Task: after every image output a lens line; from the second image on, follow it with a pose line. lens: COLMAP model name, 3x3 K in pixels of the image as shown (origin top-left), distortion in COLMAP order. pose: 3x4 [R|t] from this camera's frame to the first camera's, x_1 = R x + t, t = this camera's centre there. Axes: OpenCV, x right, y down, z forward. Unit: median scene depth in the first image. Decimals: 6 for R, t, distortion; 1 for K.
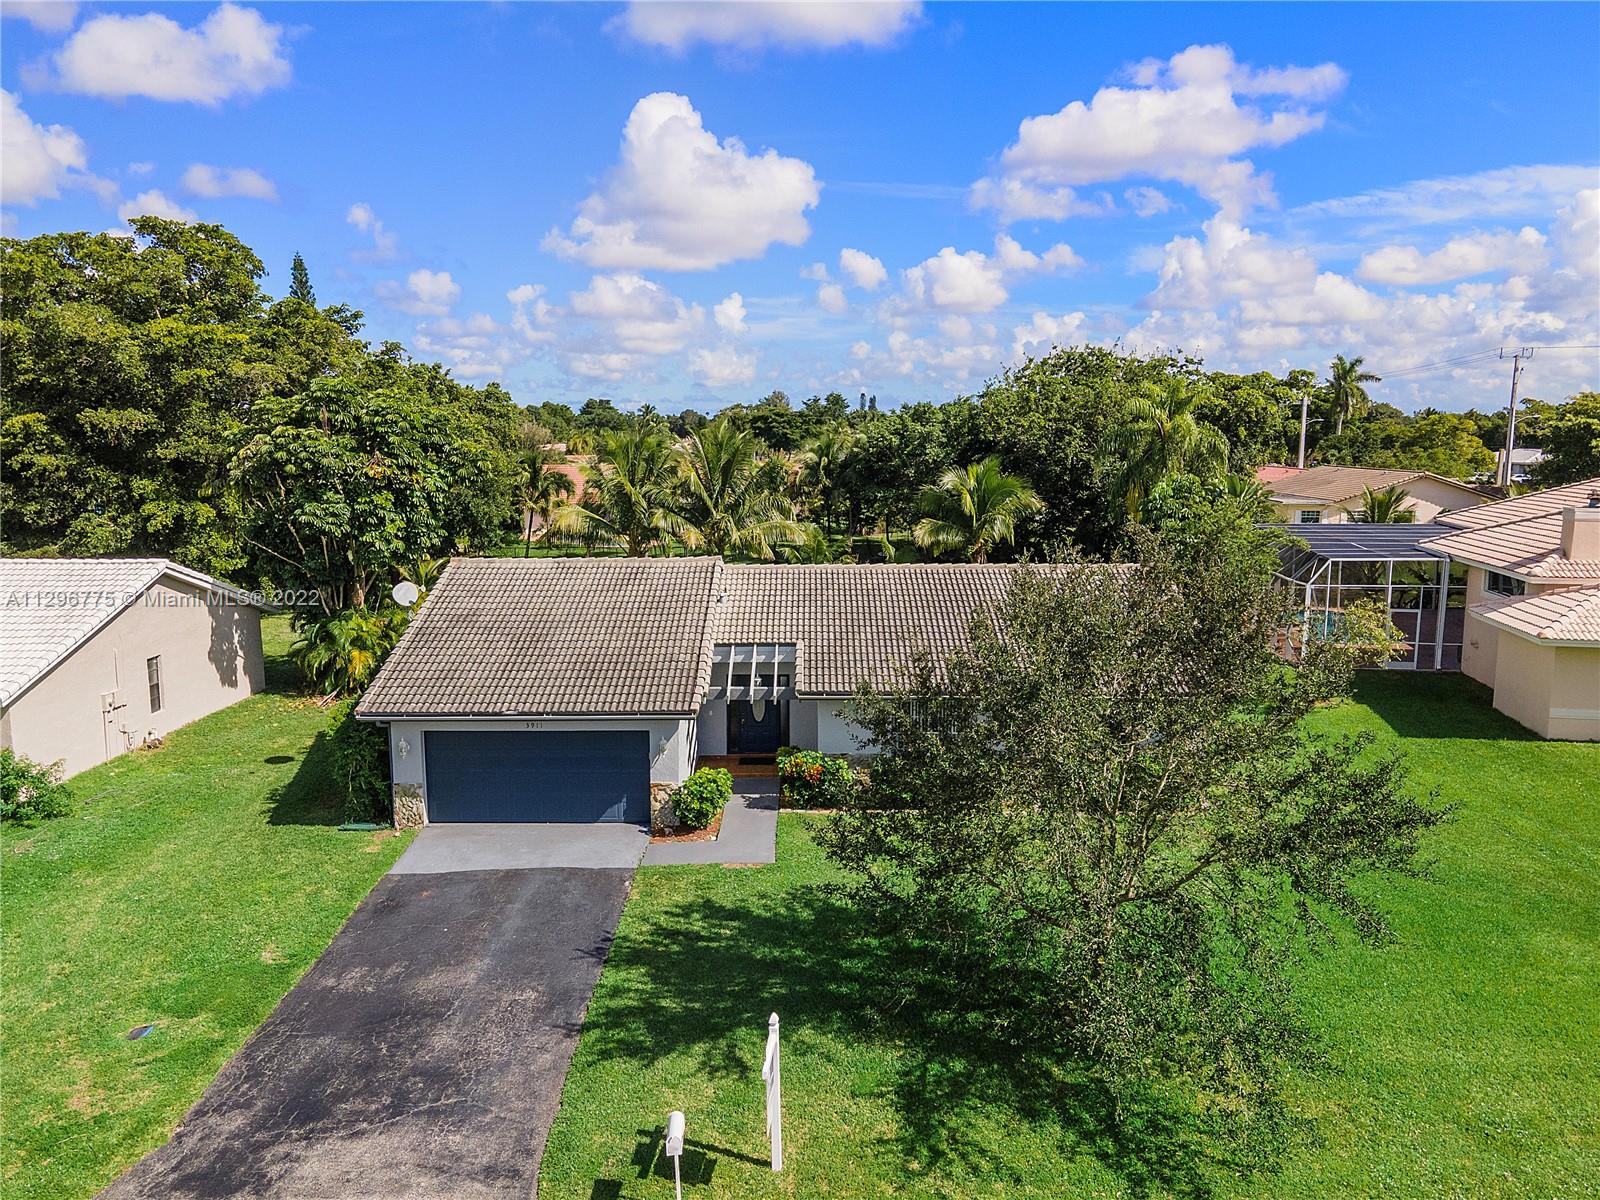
lens RADIAL K [[1182.0, 0, 796.8], [0, 1182.0, 603.5], [0, 0, 1]] dist [0.010864, 0.052418]
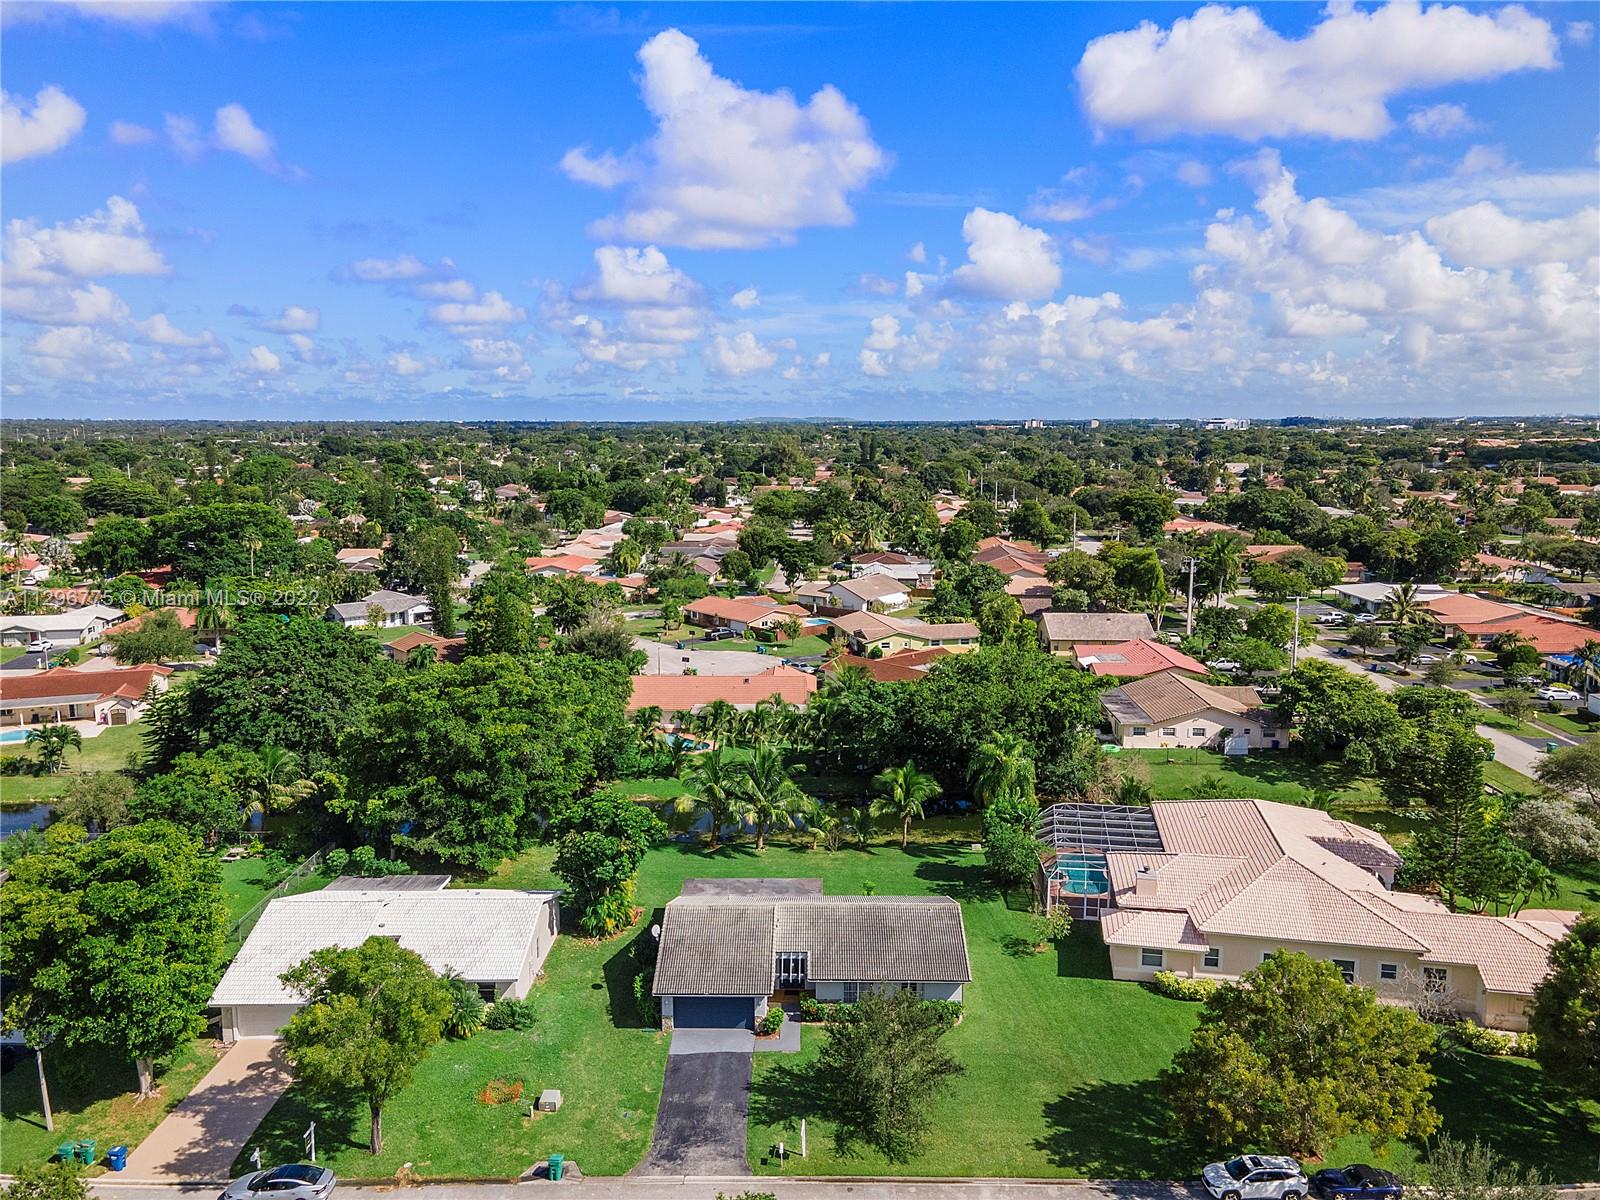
lens RADIAL K [[1182.0, 0, 797.1], [0, 1182.0, 596.7], [0, 0, 1]] dist [0.010864, 0.052418]
pose [[0.999983, 0.002537, -0.005188, -0.009518], [-0.002488, 0.999952, 0.009462, -0.621178], [0.005212, -0.009449, 0.999942, -1.282466]]
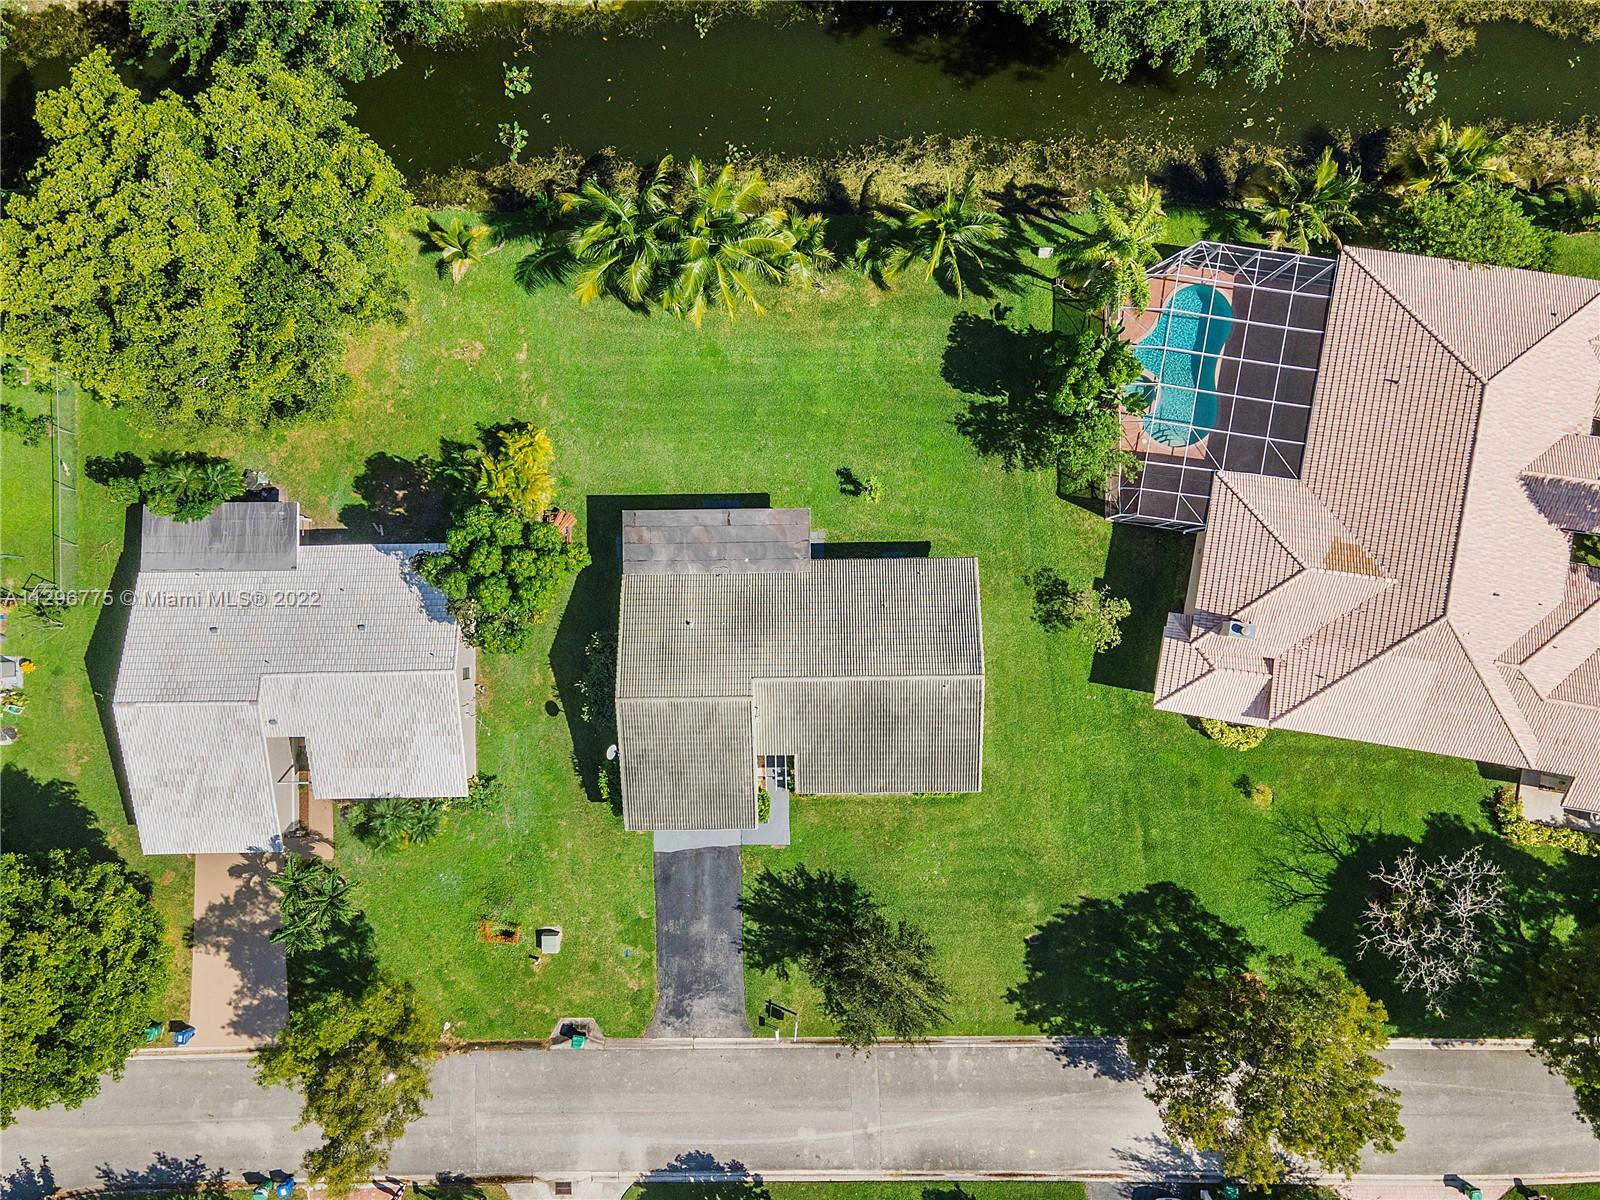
lens RADIAL K [[1182.0, 0, 801.9], [0, 1182.0, 606.6], [0, 0, 1]] dist [0.010864, 0.052418]
pose [[0.999674, -0.022053, -0.012848, 0.039264], [0.016069, 0.152736, 0.988136, -1.766498], [-0.019829, -0.988021, 0.153041, 0.754608]]
